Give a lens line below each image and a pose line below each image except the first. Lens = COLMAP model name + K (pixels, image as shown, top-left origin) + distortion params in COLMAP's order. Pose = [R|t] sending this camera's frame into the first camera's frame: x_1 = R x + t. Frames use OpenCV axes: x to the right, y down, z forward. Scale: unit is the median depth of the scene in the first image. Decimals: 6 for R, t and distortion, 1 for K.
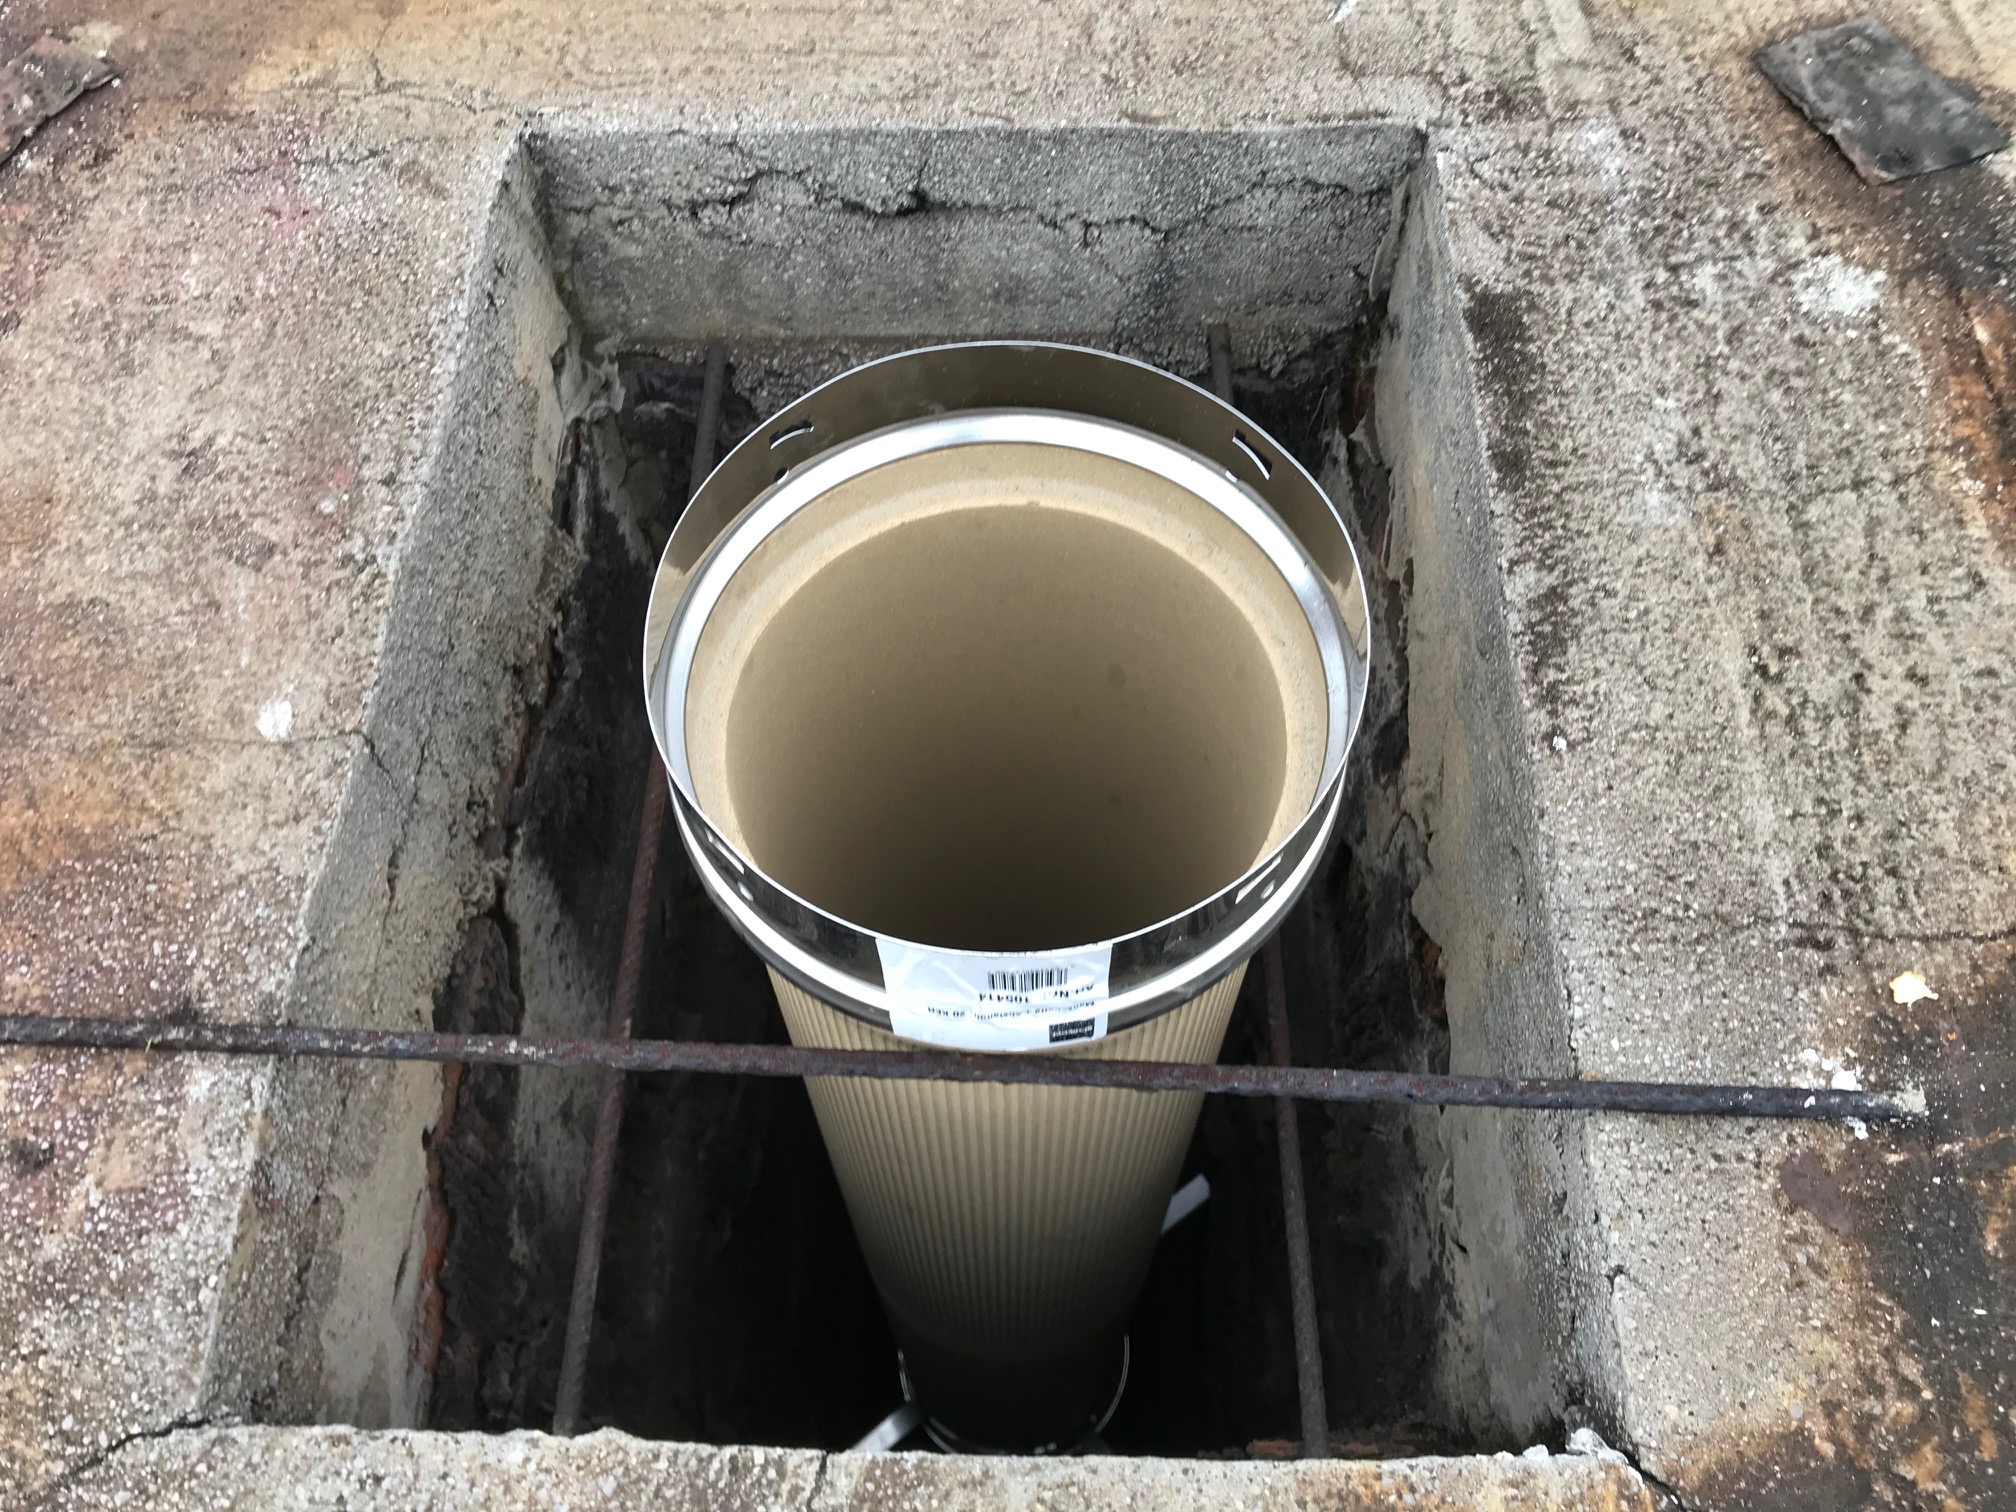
lens RADIAL K [[1642.2, 0, 976.6], [0, 1642.2, 757.1], [0, 0, 1]] dist [-0.003417, 0.040337]
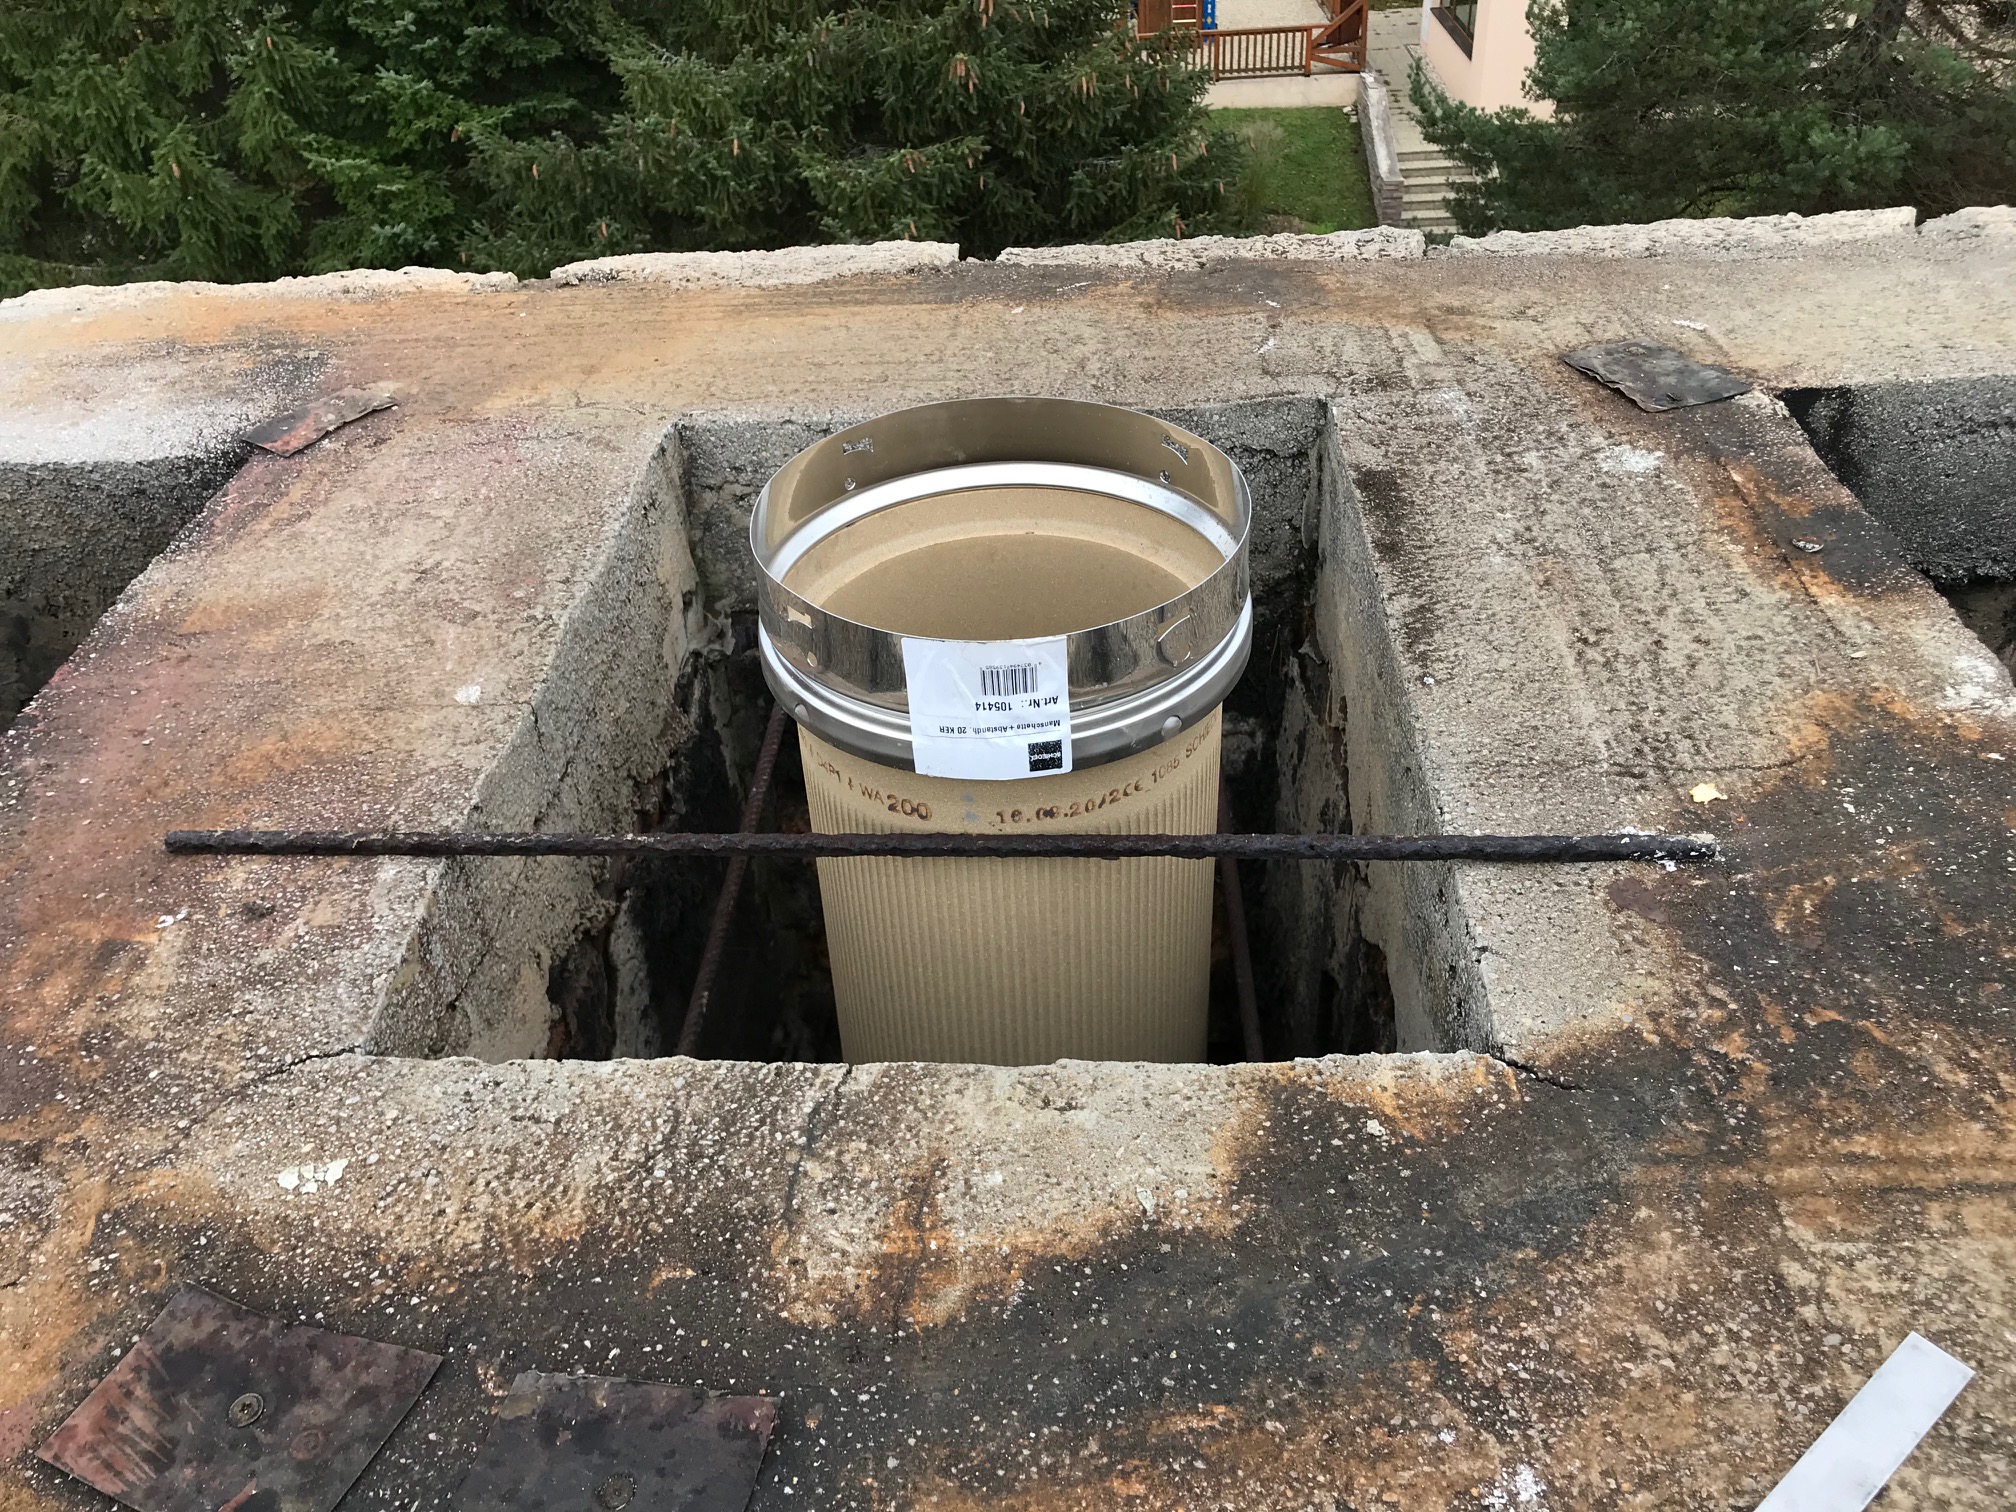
lens RADIAL K [[1608.0, 0, 974.4], [0, 1608.0, 763.4], [0, 0, 1]] dist [0.100931, -0.265234]
pose [[0.998890, -0.009040, -0.046224, 0.048806], [-0.010200, 0.916600, -0.399674, 0.561716], [0.045982, 0.399702, 0.915491, -0.174734]]
